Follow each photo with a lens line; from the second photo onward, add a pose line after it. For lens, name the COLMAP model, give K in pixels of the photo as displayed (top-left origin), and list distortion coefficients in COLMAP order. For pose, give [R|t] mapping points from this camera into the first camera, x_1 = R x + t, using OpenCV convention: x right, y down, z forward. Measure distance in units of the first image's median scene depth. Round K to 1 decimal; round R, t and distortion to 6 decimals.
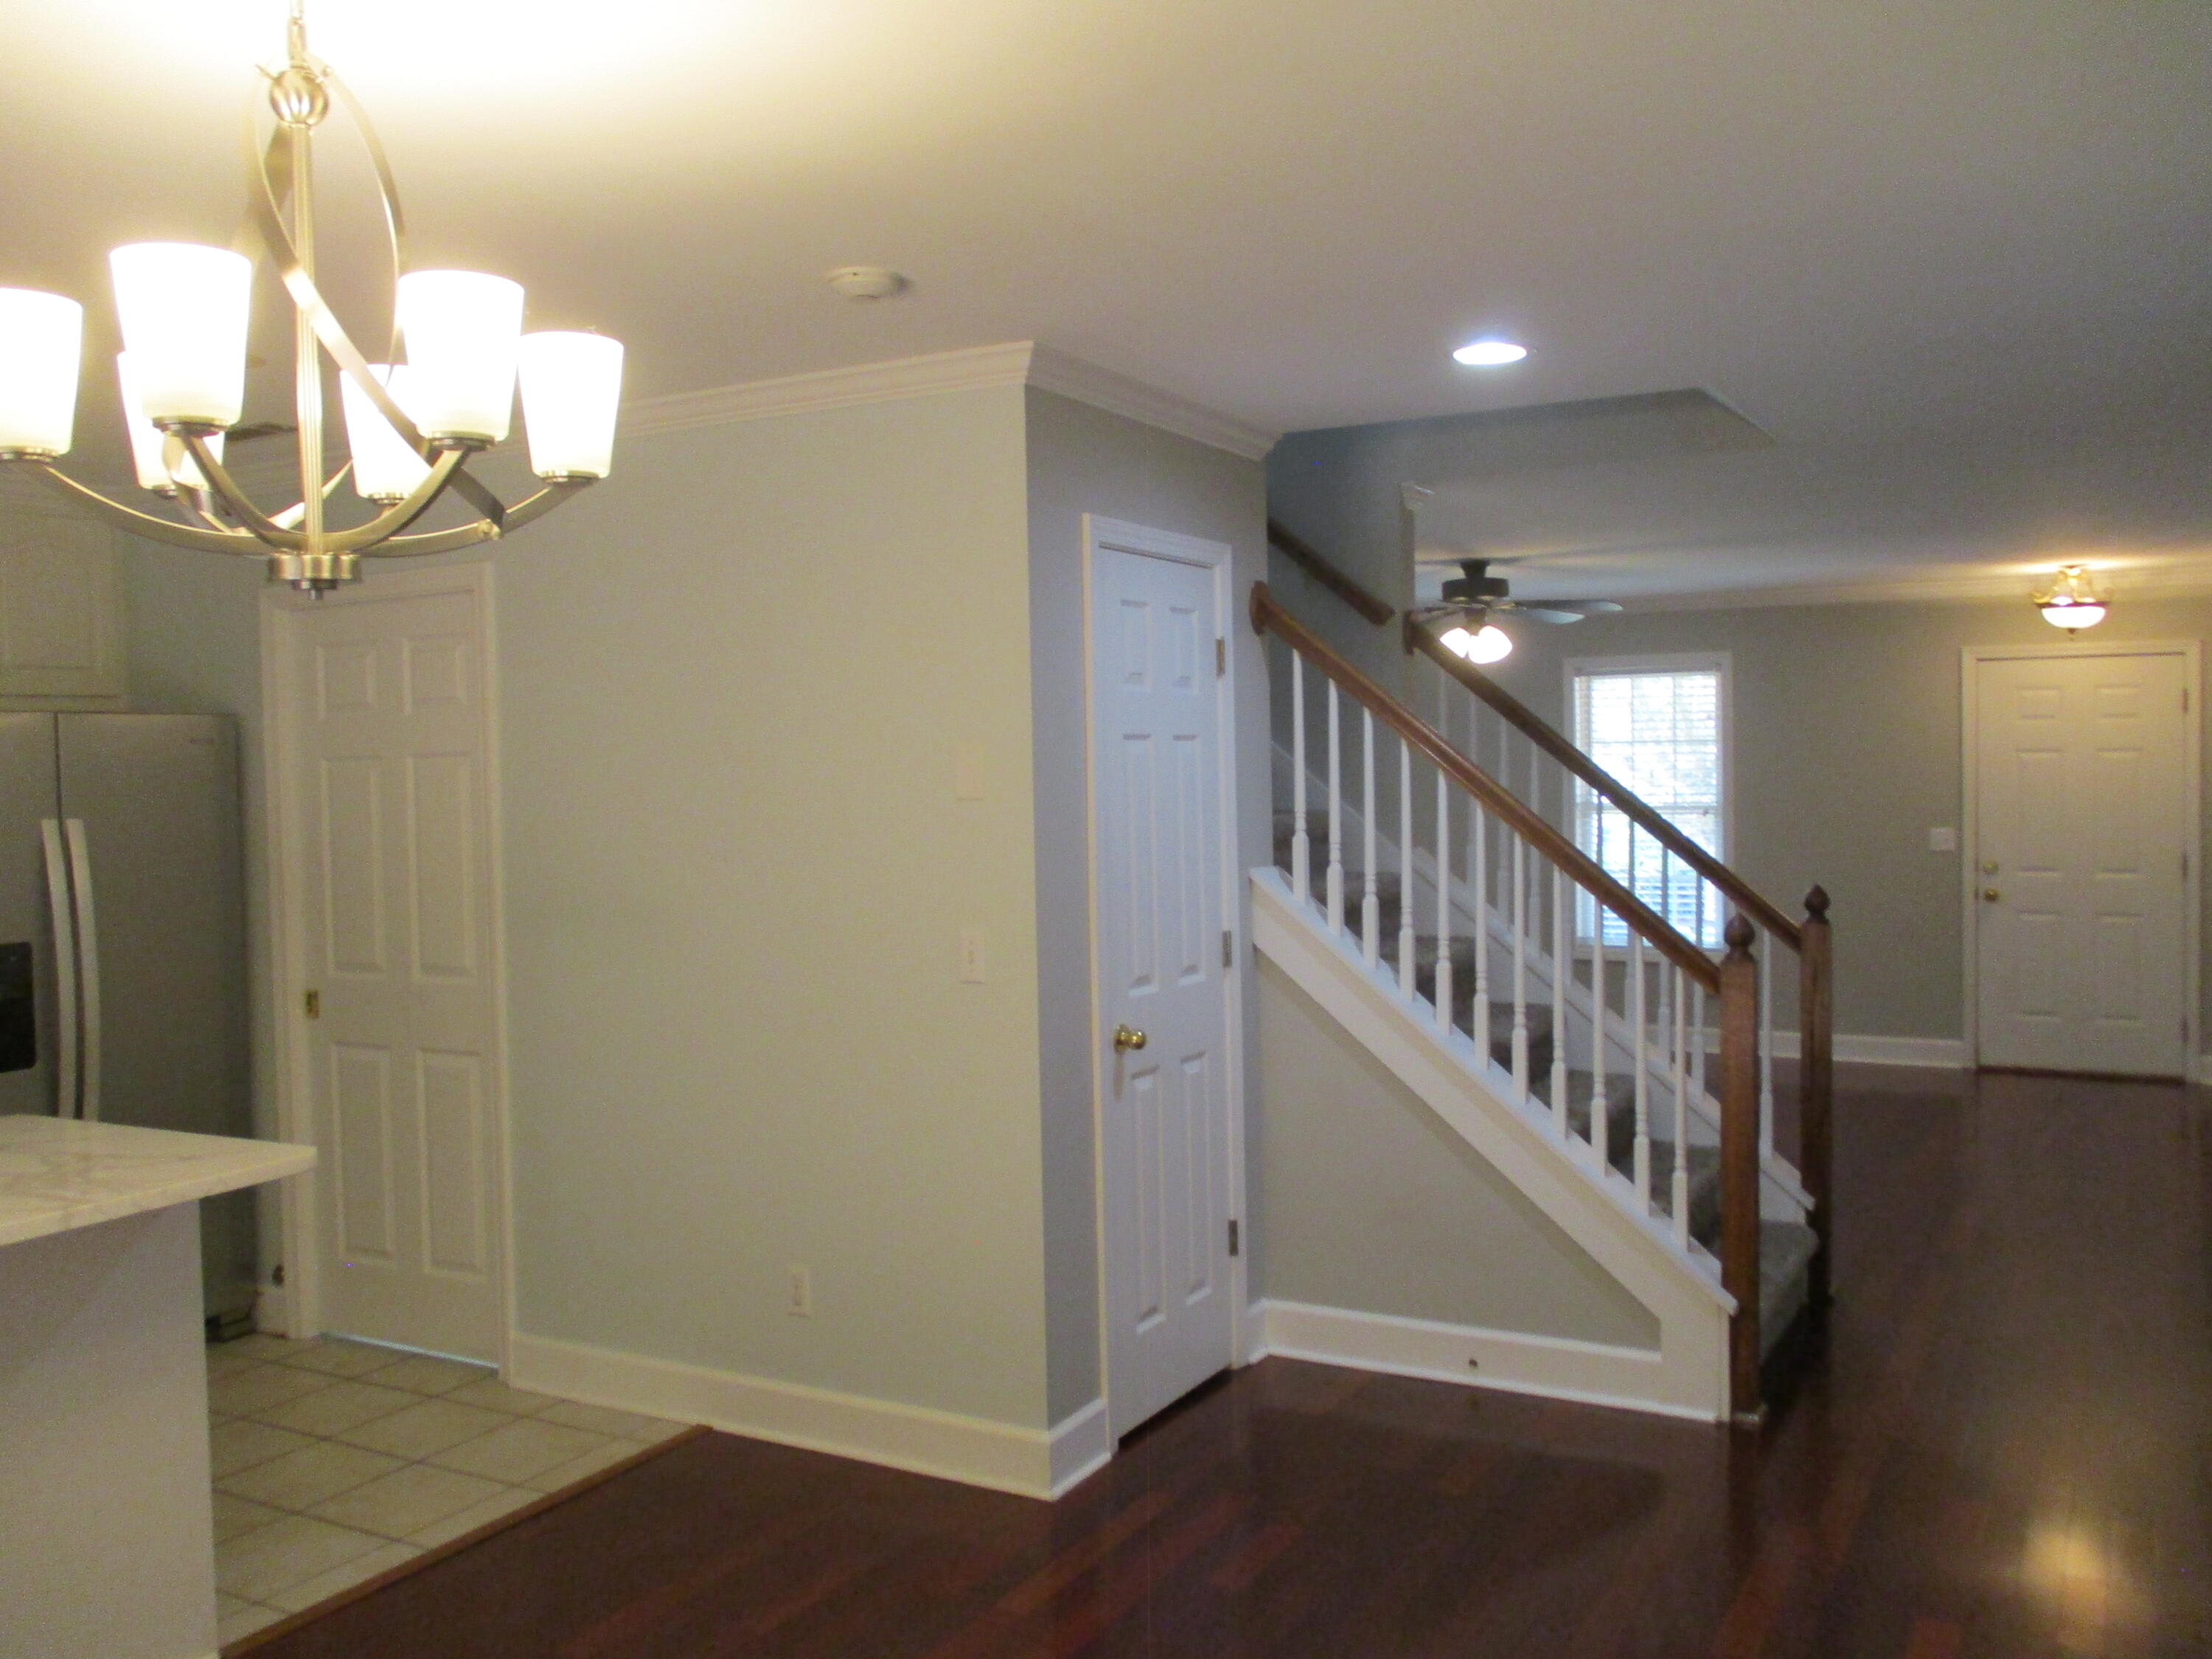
lens RADIAL K [[1855.5, 0, 1113.4], [0, 1855.5, 805.8], [0, 0, 1]] dist [-0.019797, 0.015566]
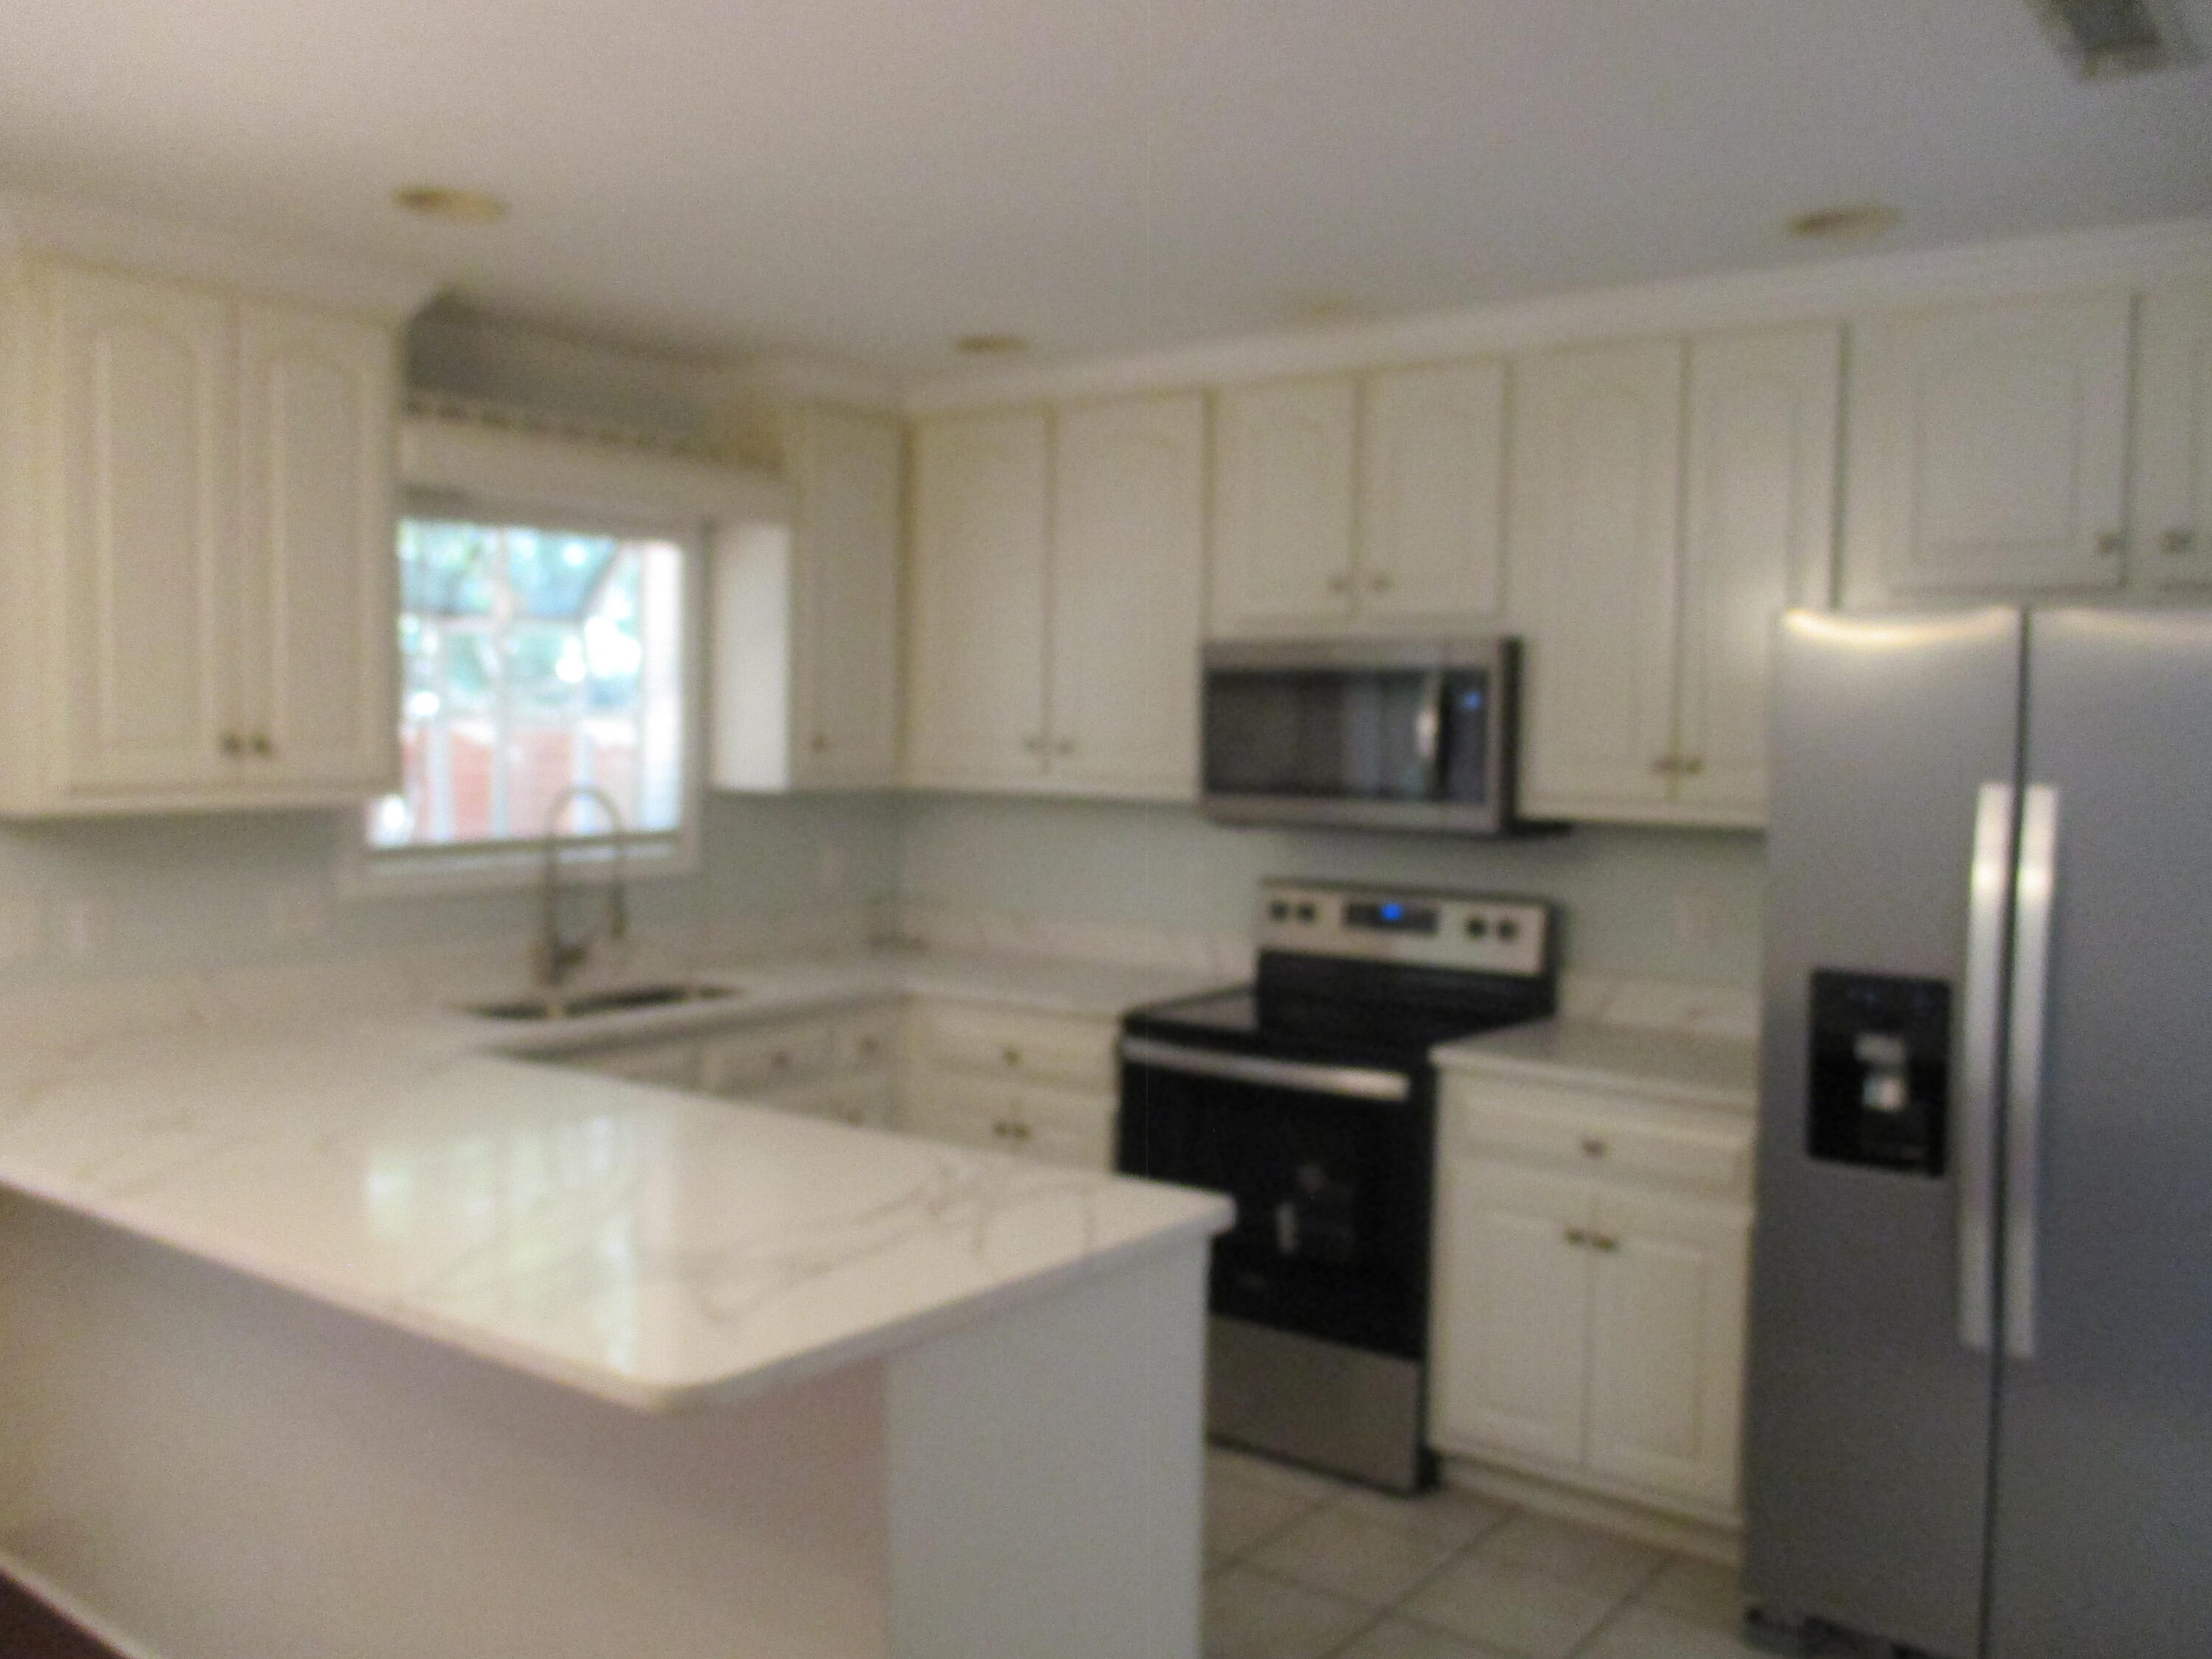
lens RADIAL K [[1855.5, 0, 1113.4], [0, 1855.5, 805.8], [0, 0, 1]] dist [-0.019797, 0.015566]
pose [[-0.148463, 0.061804, -0.986985, 0.059815], [-0.042771, 0.996710, 0.068847, -0.014064], [0.987993, 0.052436, -0.145331, 0.780185]]
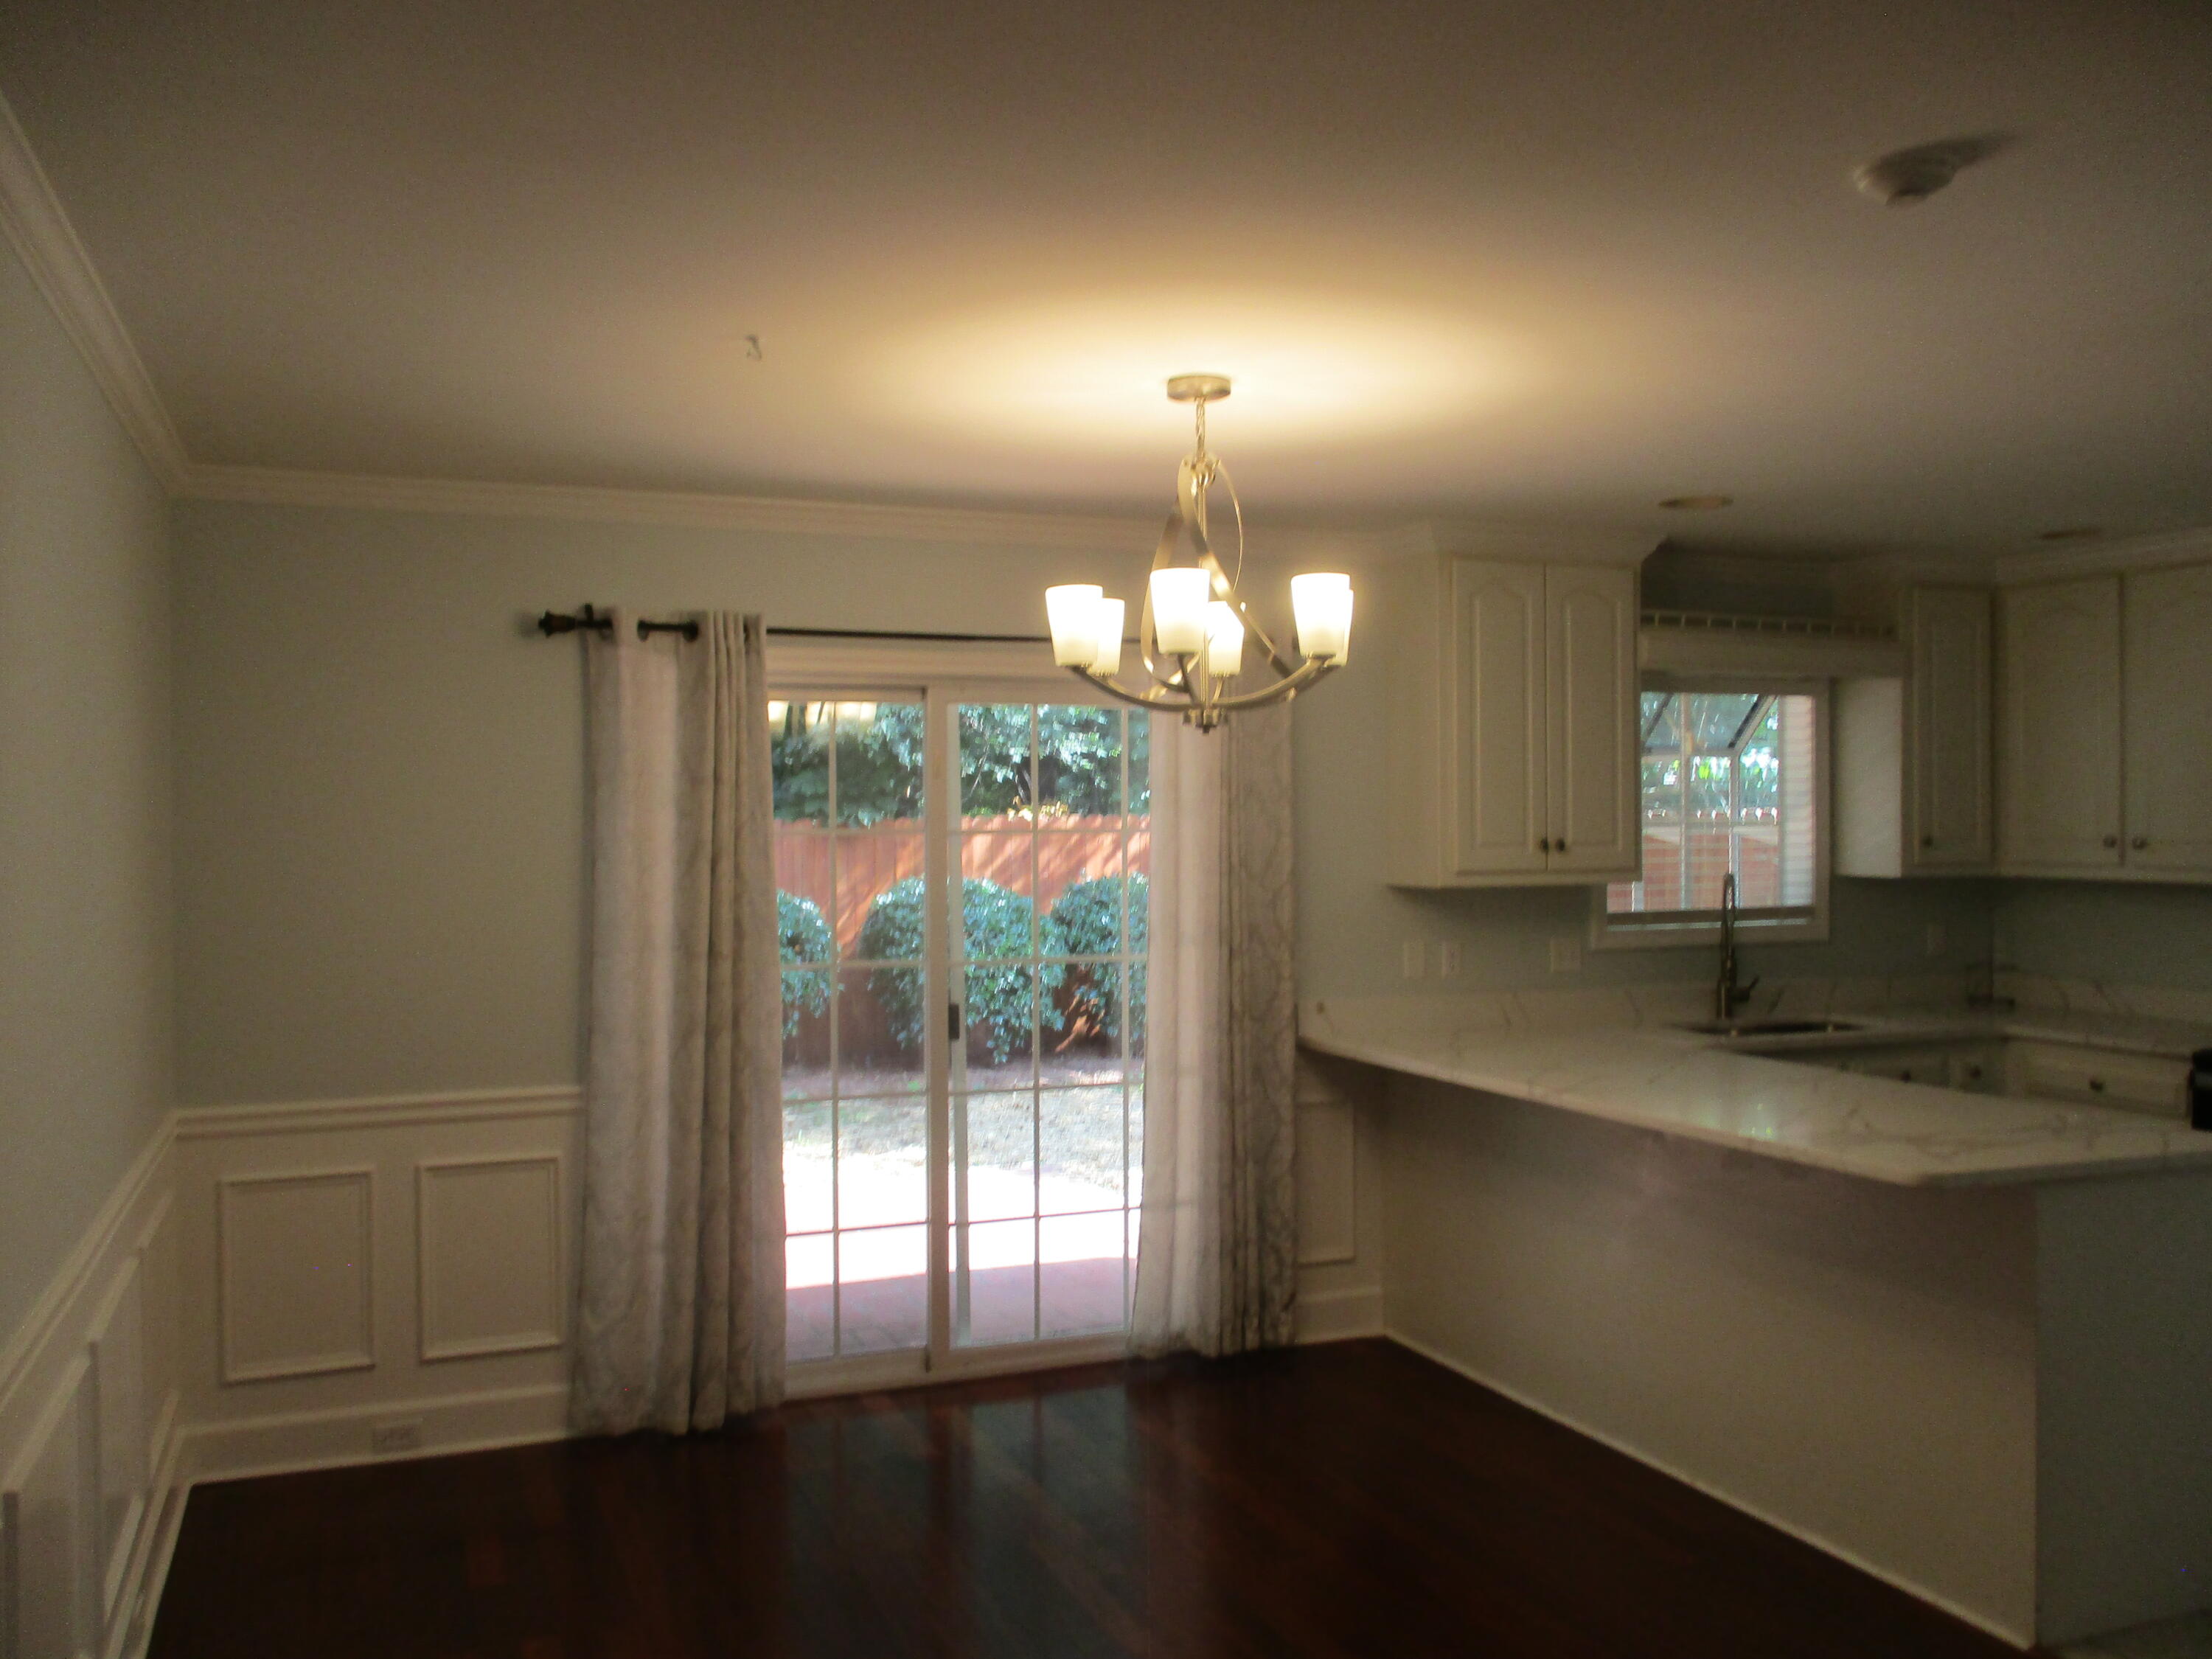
lens RADIAL K [[1855.1, 0, 1110.5], [0, 1855.1, 812.2], [0, 0, 1]] dist [-0.013471, 0.010824]
pose [[-0.627963, 0.021412, -0.777949, 0.458370], [-0.014805, 0.999112, 0.039450, -0.035079], [0.778103, 0.036290, -0.627088, 0.844732]]
